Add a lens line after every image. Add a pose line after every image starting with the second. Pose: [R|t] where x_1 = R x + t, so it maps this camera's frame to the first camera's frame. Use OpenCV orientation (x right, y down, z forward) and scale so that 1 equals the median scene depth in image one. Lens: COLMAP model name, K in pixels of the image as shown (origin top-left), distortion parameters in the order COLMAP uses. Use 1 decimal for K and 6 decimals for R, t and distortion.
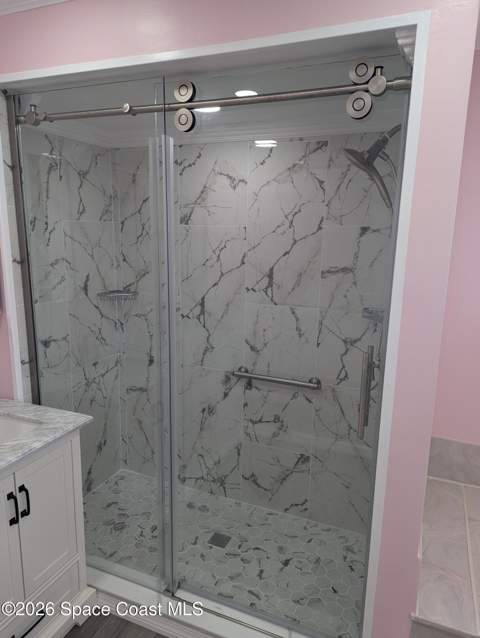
lens RADIAL K [[447.5, 0, 237.7], [0, 447.5, 318.3], [0, 0, 1]] dist [0.041055, -0.019788]
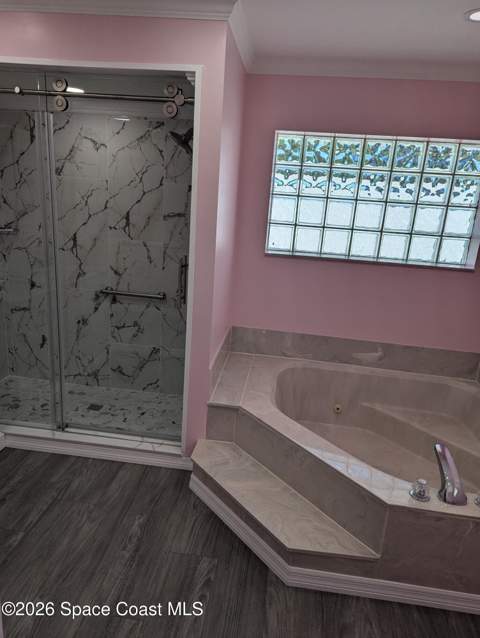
lens RADIAL K [[447.5, 0, 240.0], [0, 447.5, 322.6], [0, 0, 1]] dist [0.041055, -0.019788]
pose [[0.958791, -0.030482, 0.282472, 0.005291], [0.006561, 0.996338, 0.085249, 0.109307], [-0.284036, -0.079883, 0.955480, -0.440302]]
